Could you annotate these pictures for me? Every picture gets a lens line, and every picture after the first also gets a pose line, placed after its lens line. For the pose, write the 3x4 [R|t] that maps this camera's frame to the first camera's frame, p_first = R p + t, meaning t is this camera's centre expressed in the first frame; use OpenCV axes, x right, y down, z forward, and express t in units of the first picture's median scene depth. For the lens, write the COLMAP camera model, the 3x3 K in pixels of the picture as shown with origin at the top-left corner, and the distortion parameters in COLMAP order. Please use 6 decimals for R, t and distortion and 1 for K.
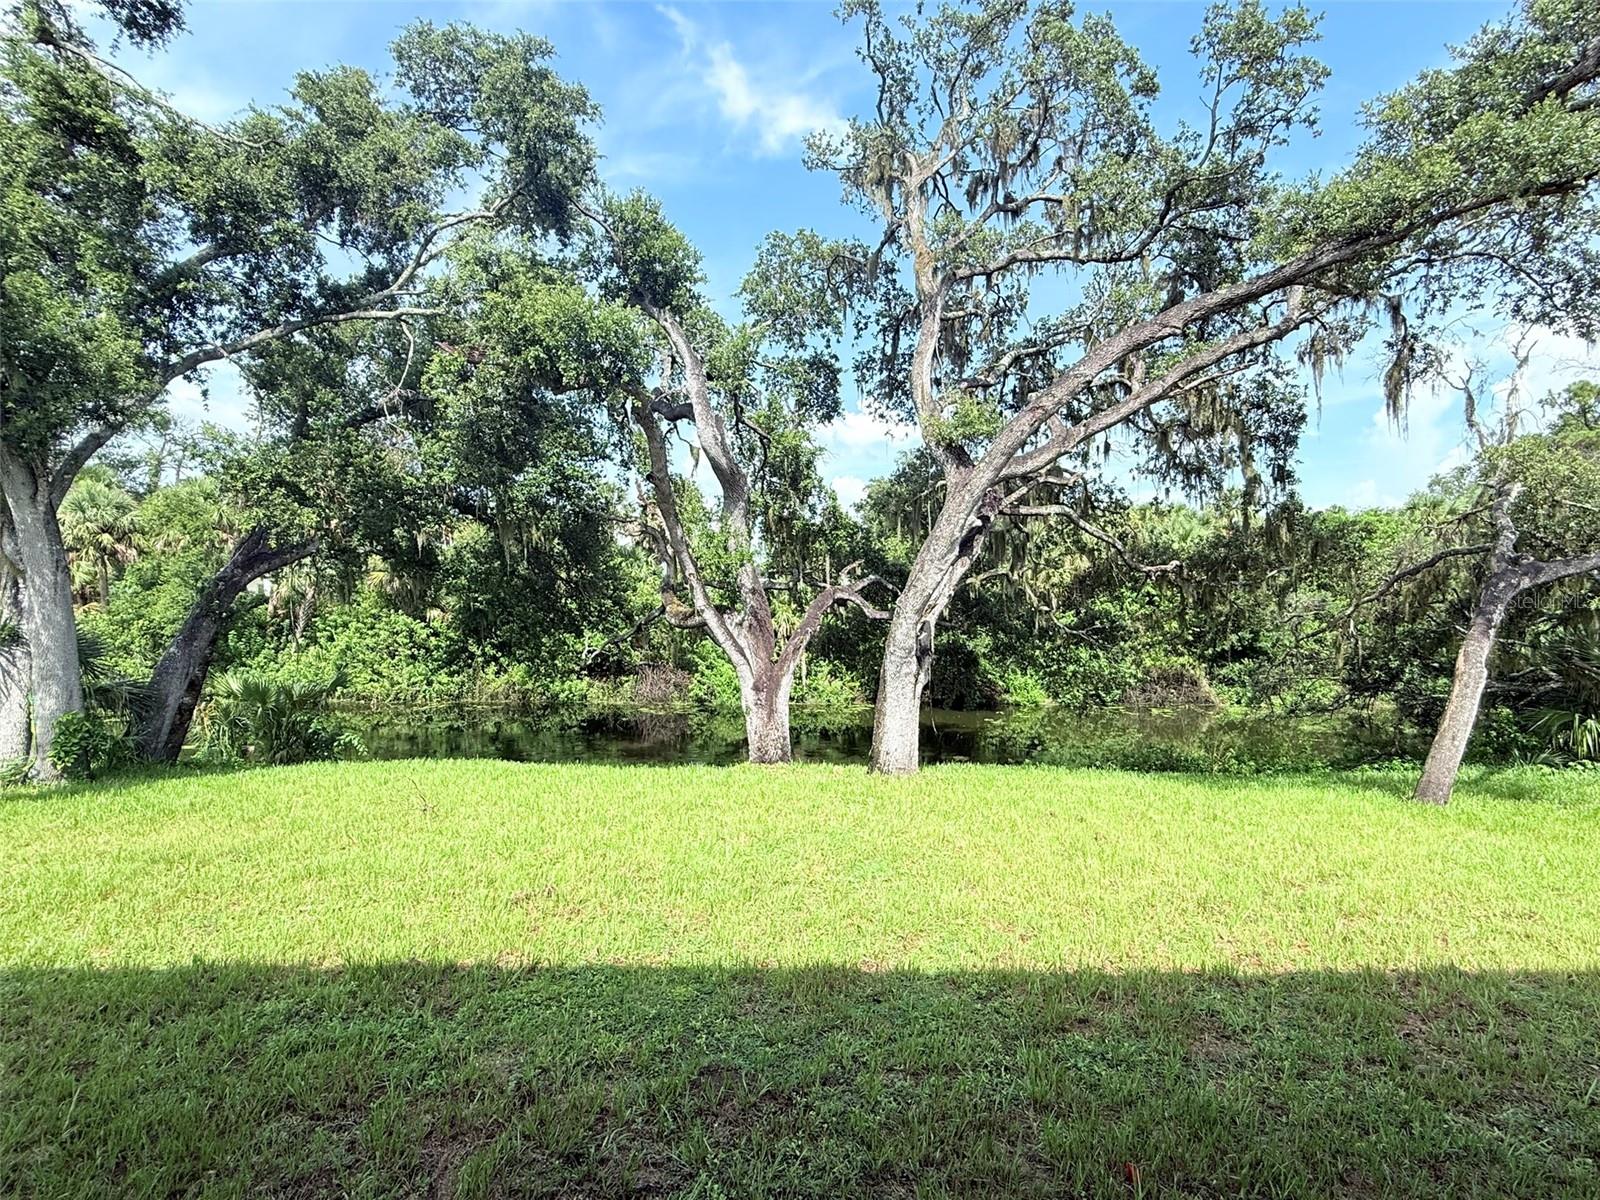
lens RADIAL K [[728.3, 0, 804.2], [0, 728.3, 594.7], [0, 0, 1]] dist [-0.000119, 0.000391]
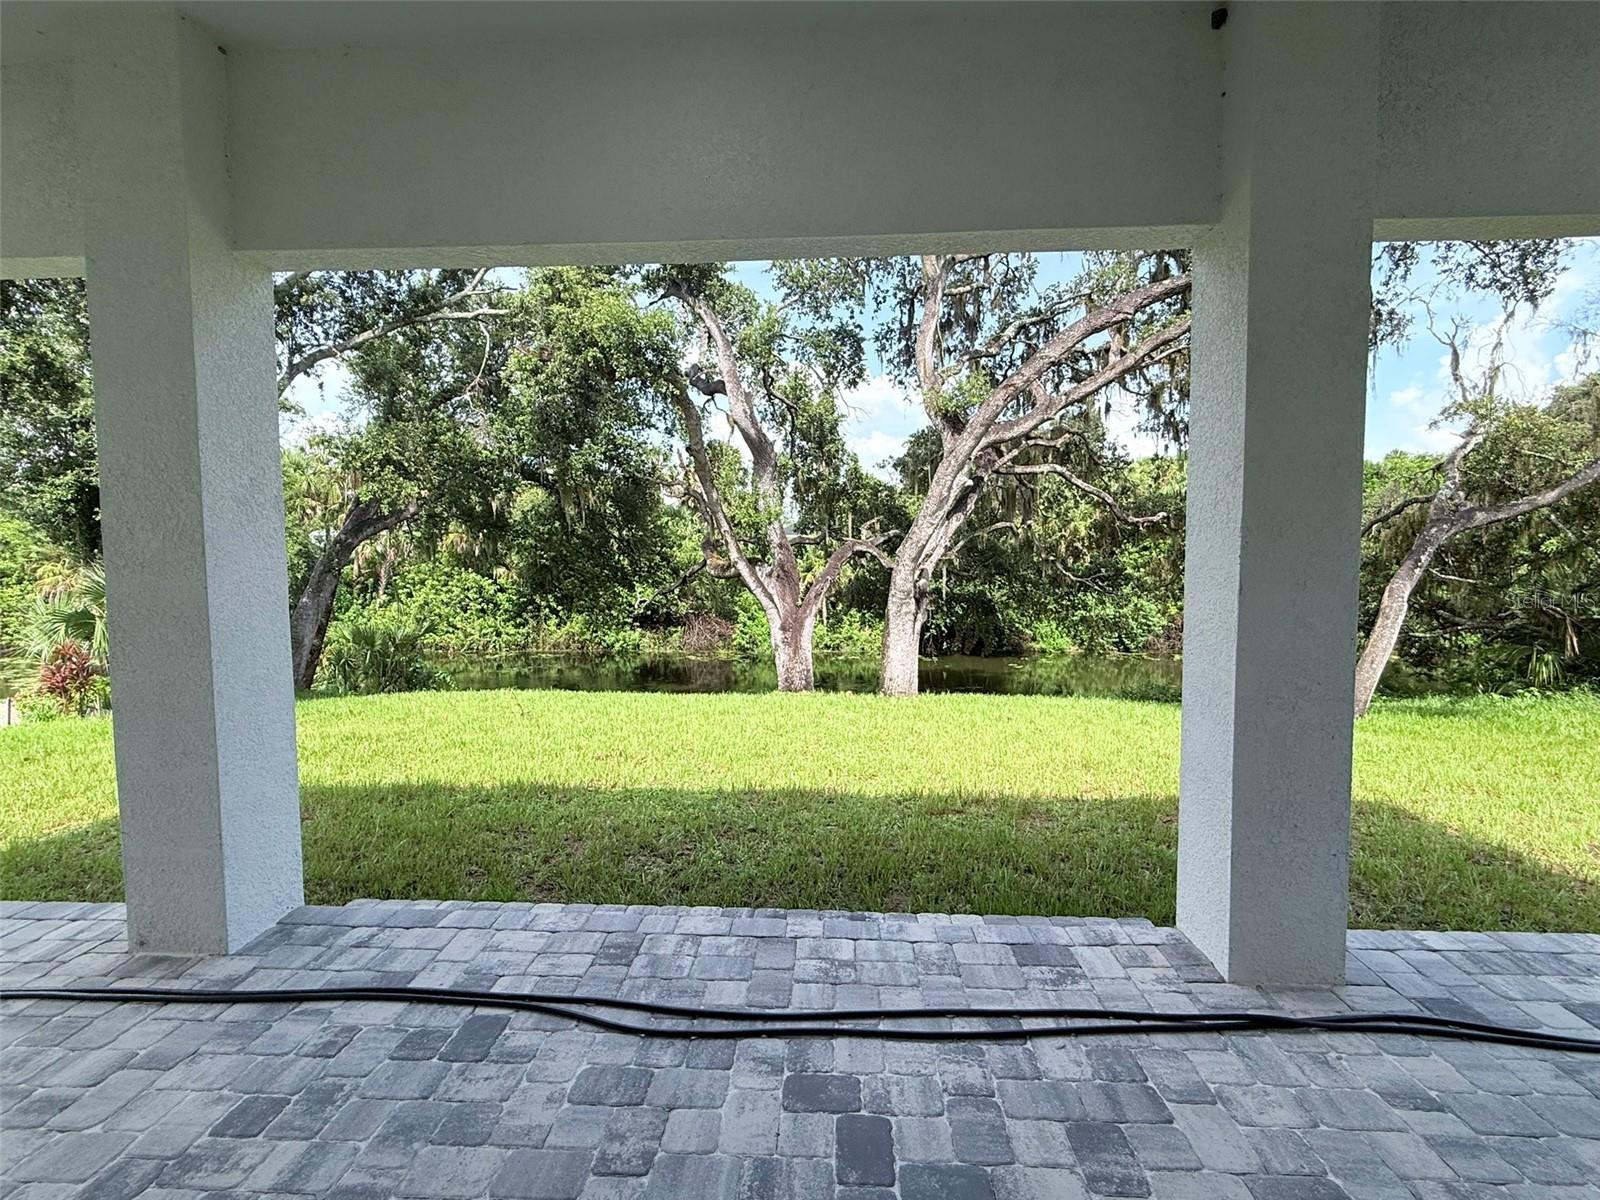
lens RADIAL K [[728.9, 0, 801.3], [0, 728.9, 589.2], [0, 0, 1]] dist [-0.000338, -0.000299]
pose [[0.997642, -0.009731, -0.067934, 0.033710], [0.013280, 0.998559, 0.051997, 0.004088], [0.067330, -0.052777, 0.996334, -0.122885]]
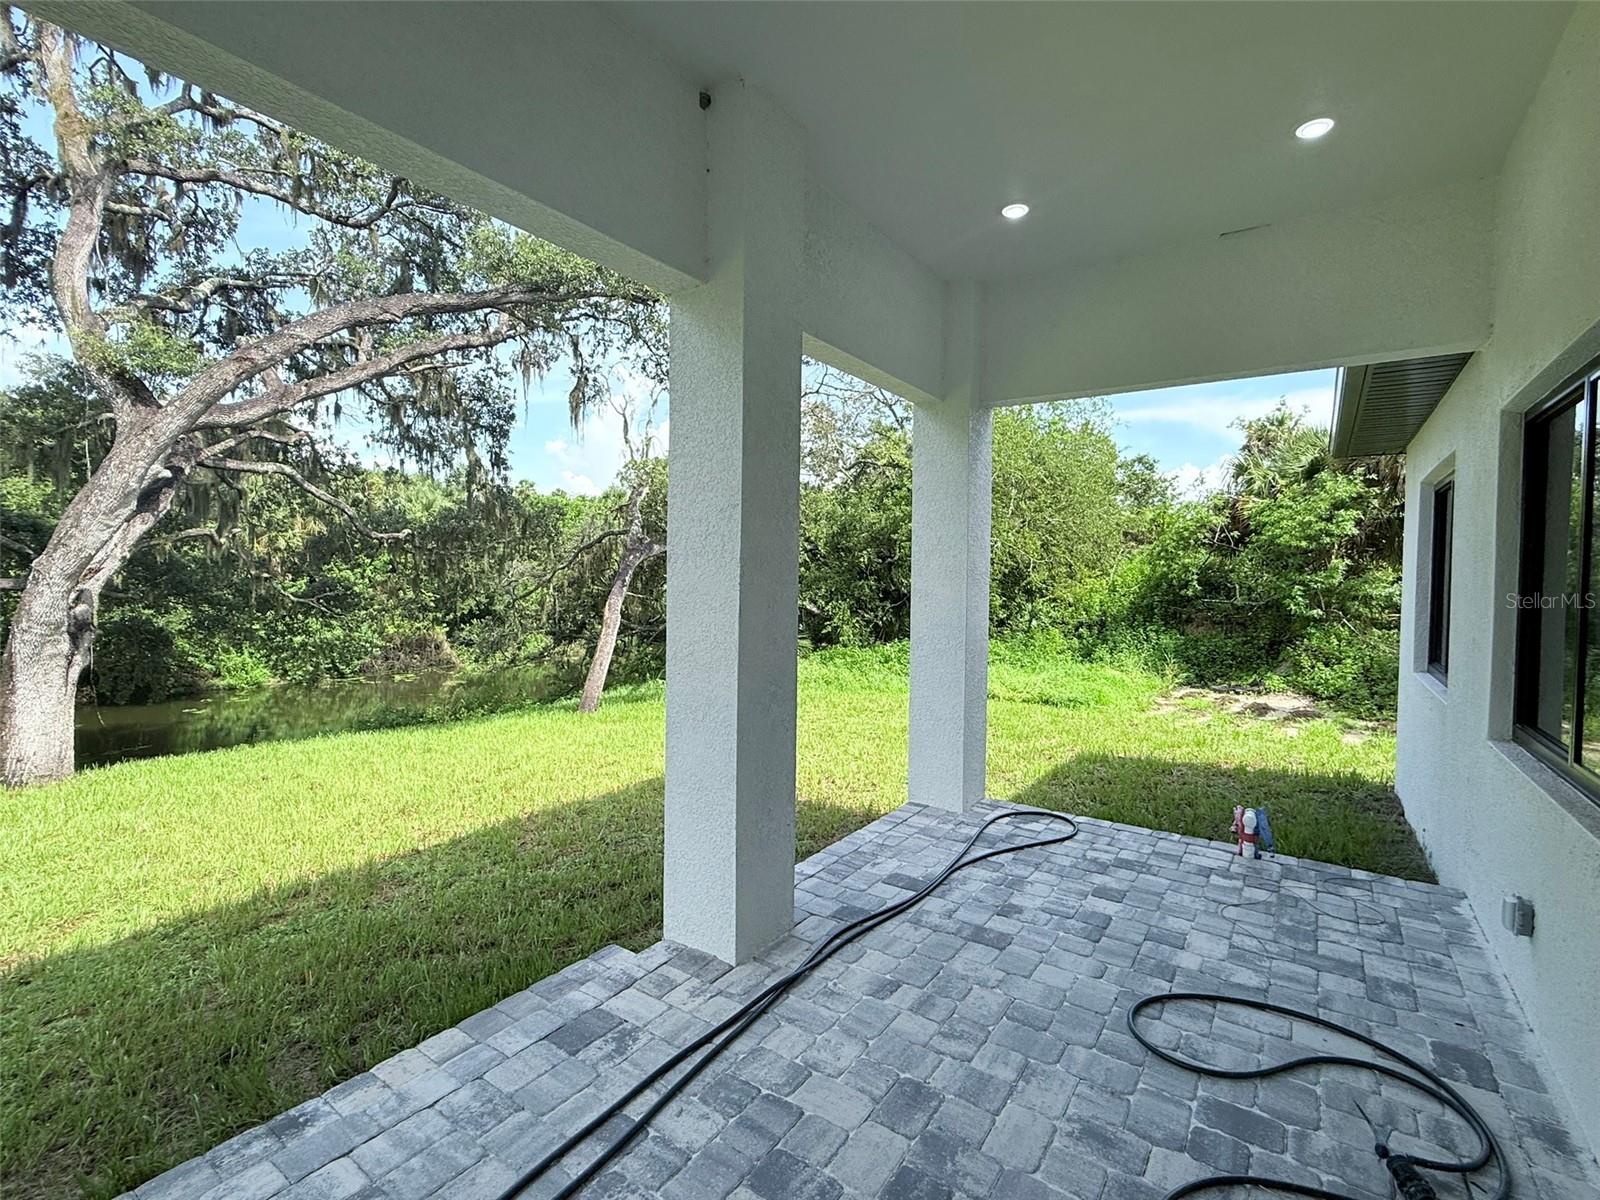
lens RADIAL K [[728.9, 0, 801.3], [0, 728.9, 589.2], [0, 0, 1]] dist [-0.000338, -0.000299]
pose [[0.585468, -0.016948, 0.810519, -0.014940], [-0.011526, 0.999506, 0.029225, 0.002463], [-0.810614, -0.026452, 0.584983, -0.078992]]
